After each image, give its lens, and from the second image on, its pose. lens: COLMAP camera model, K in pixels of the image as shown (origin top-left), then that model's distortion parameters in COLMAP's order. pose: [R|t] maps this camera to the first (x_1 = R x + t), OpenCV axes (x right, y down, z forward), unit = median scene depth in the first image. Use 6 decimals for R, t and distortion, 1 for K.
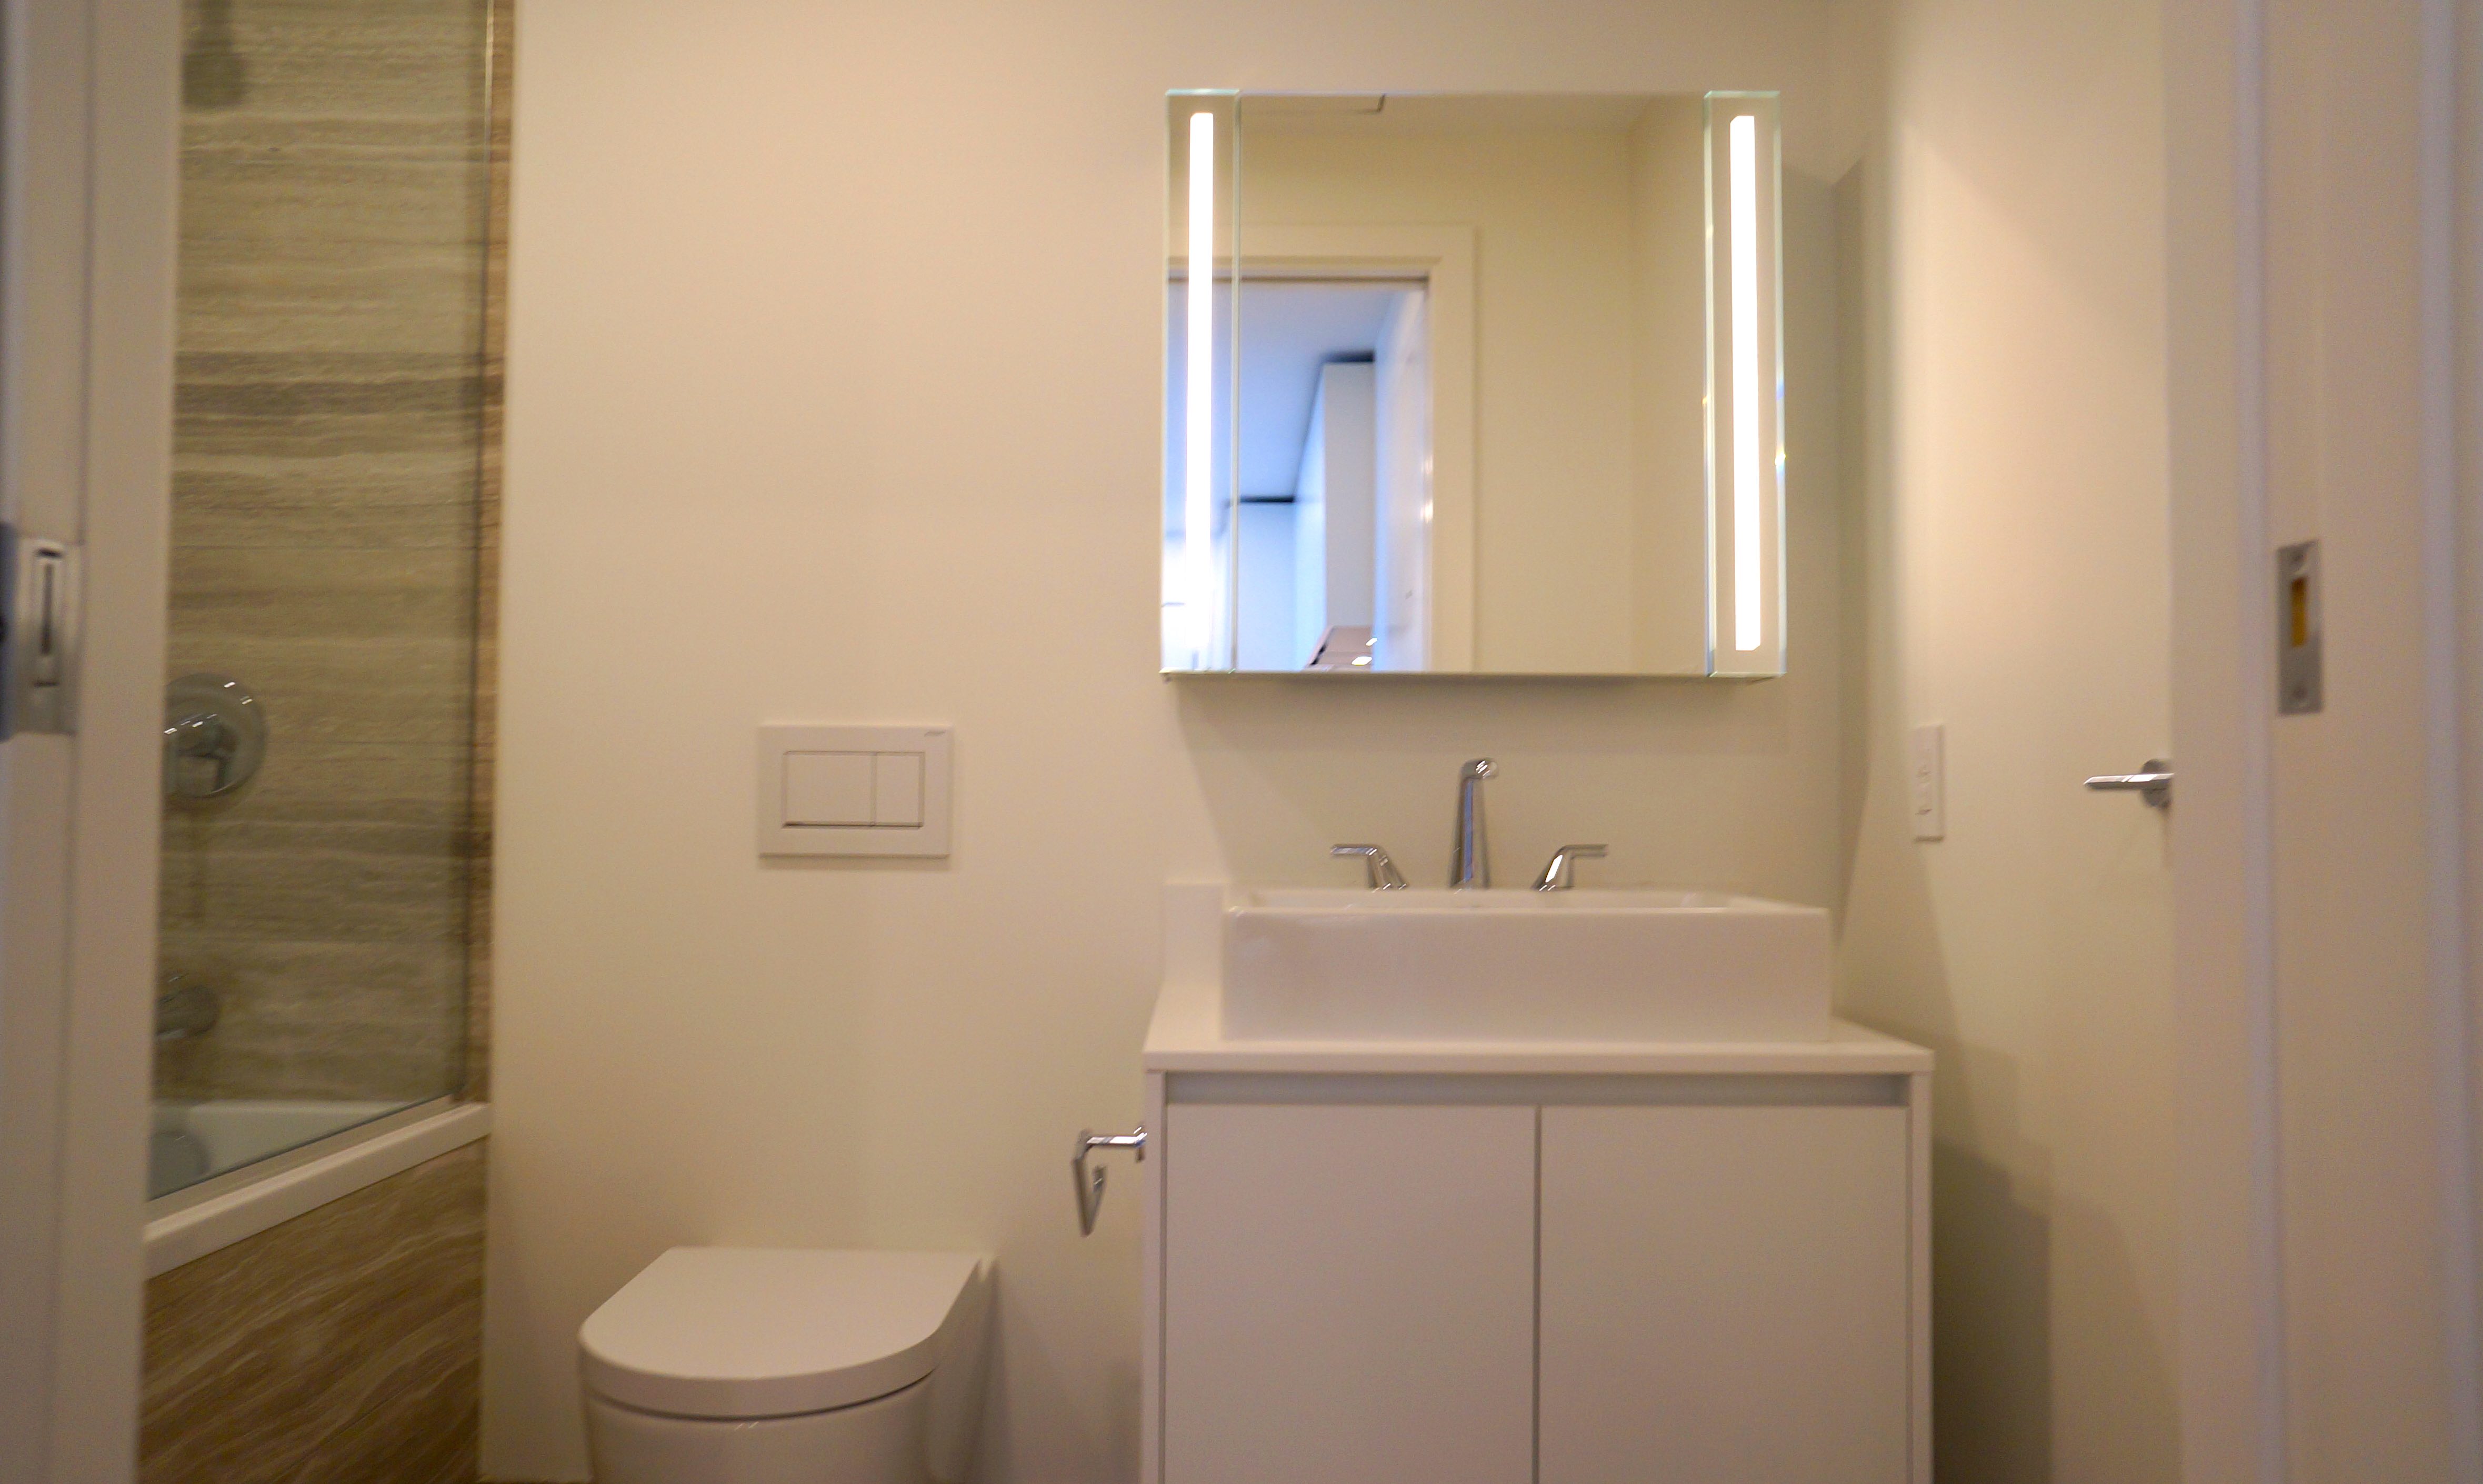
lens RADIAL K [[1762.7, 0, 1244.1], [0, 1762.7, 741.6], [0, 0, 1]] dist [0.004643, 0.000727]
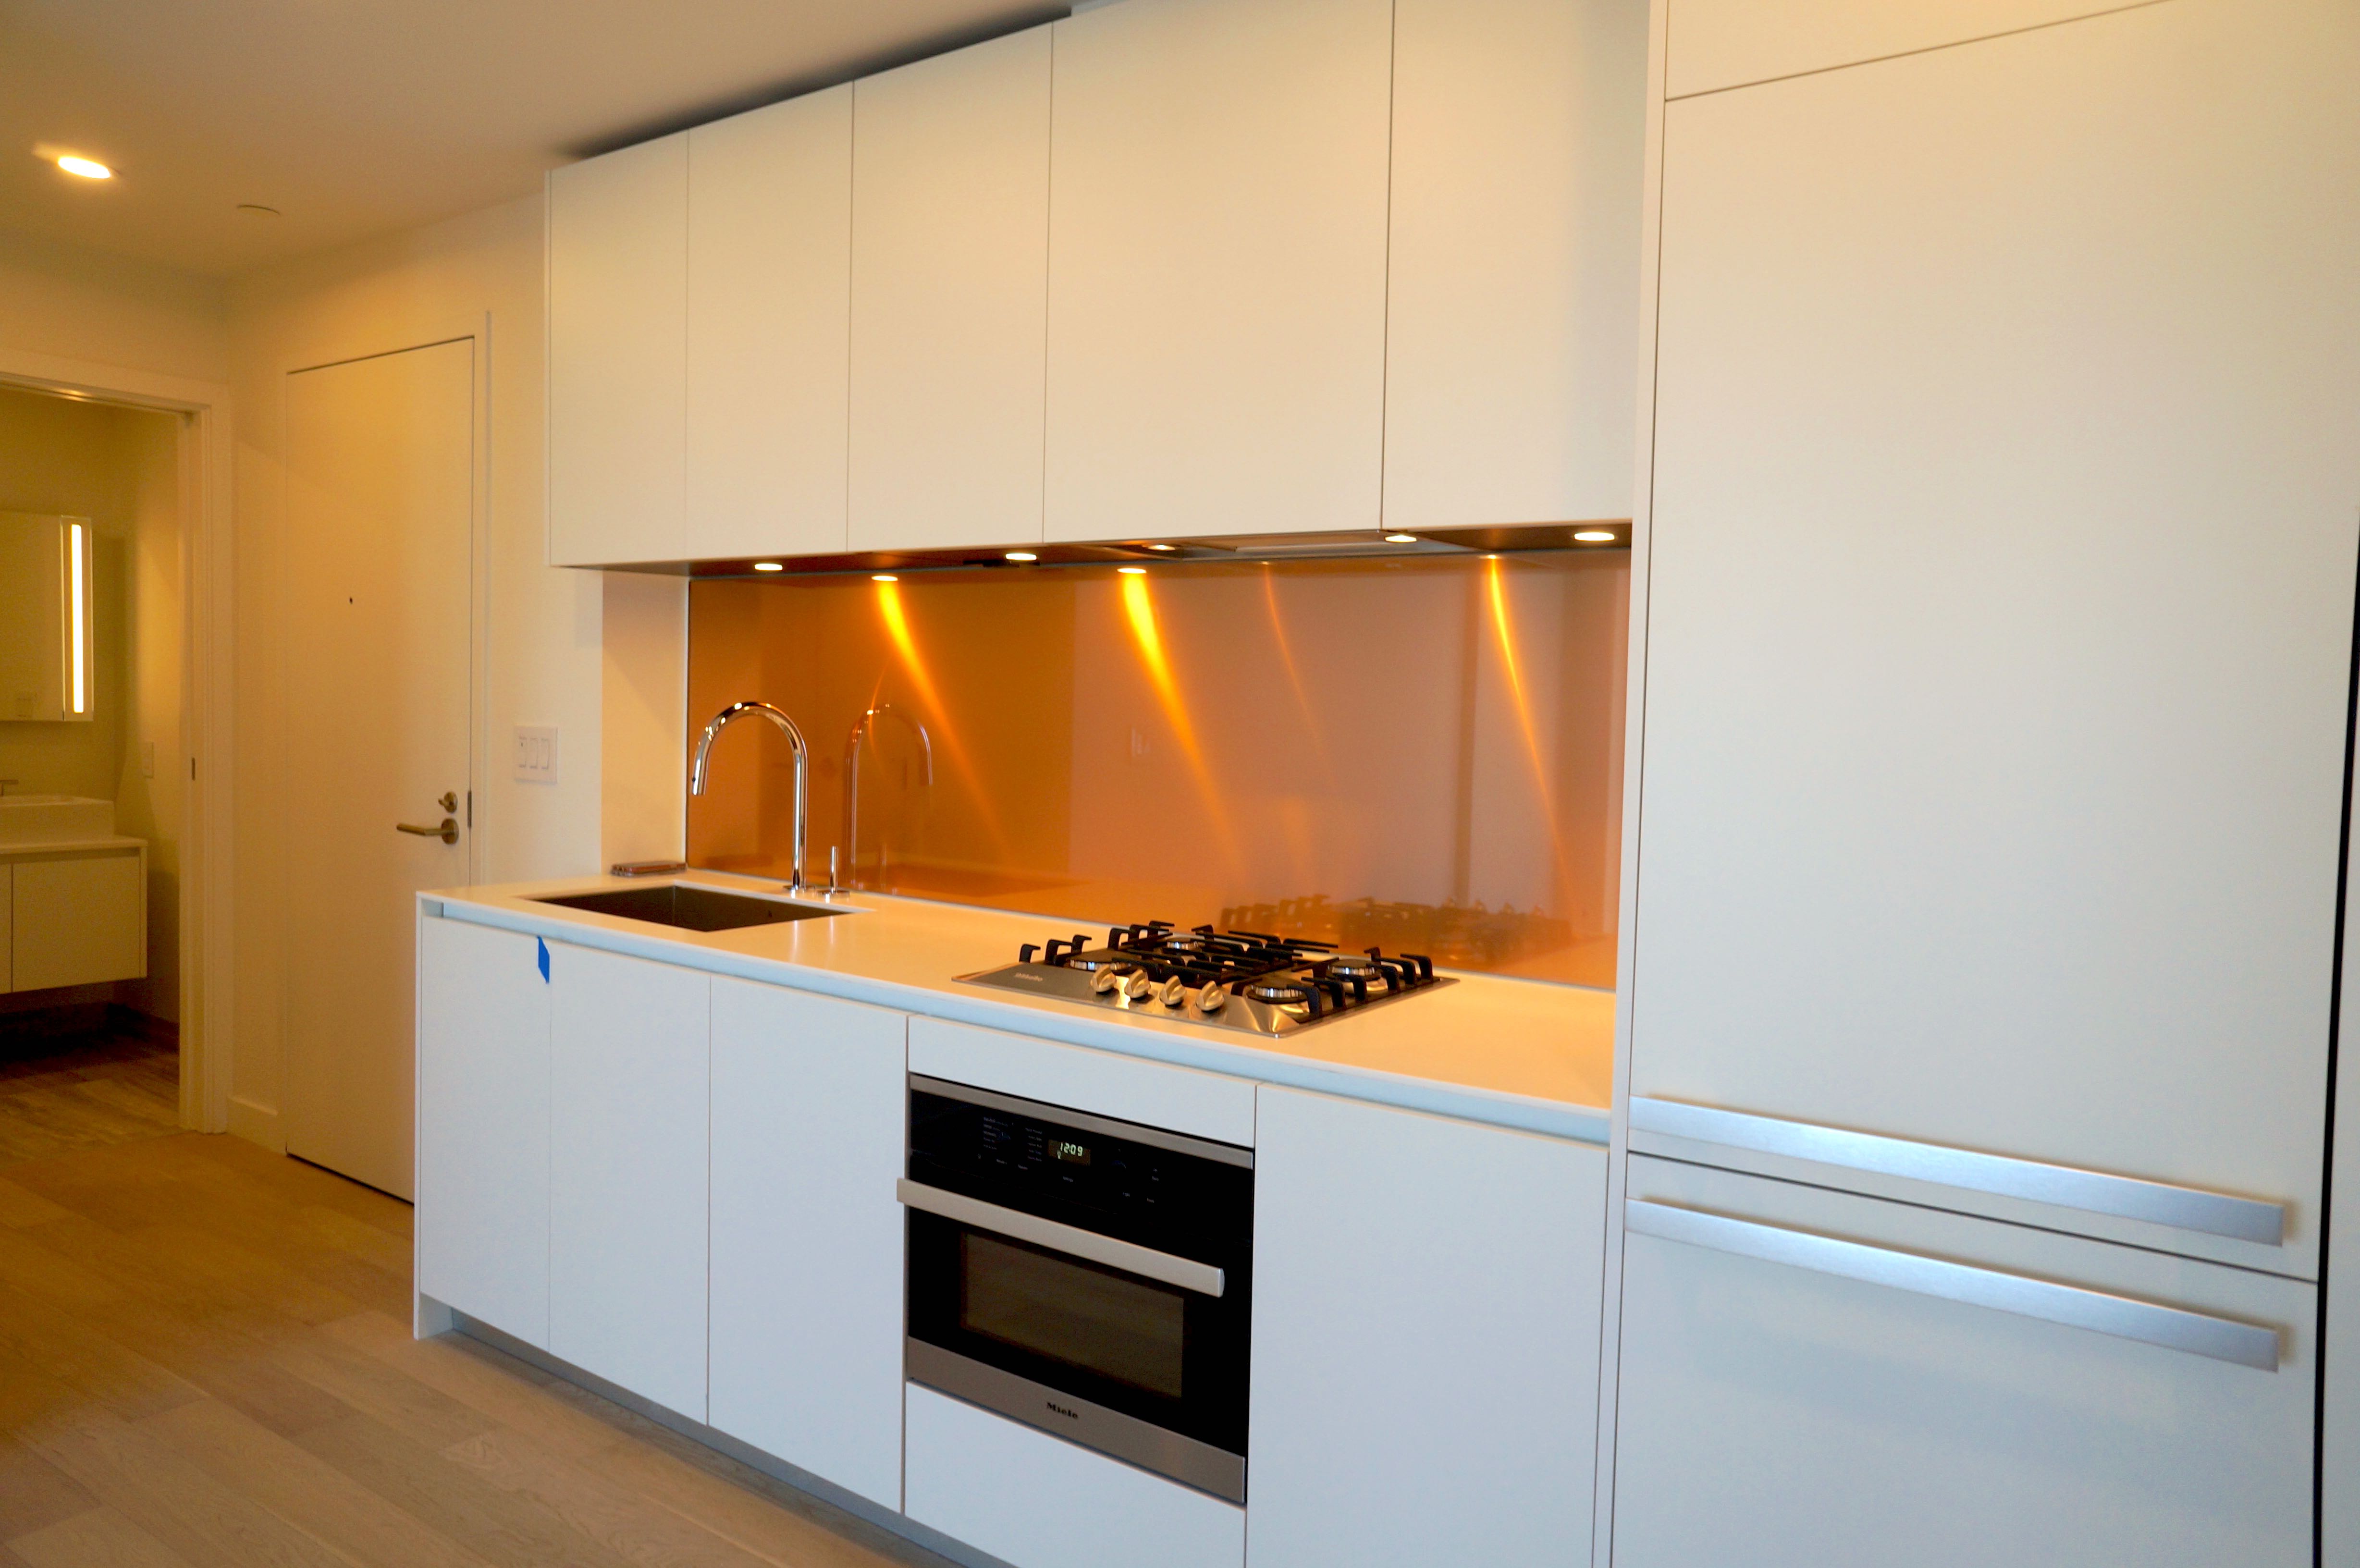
lens RADIAL K [[1611.3, 0, 1183.6], [0, 1611.3, 785.2], [0, 0, 1]] dist [-0.036600, 0.052299]
pose [[0.595051, -0.026357, 0.803256, -0.801947], [-0.053782, 0.995916, 0.072520, -0.235761], [-0.801886, -0.086354, 0.591203, -2.156639]]
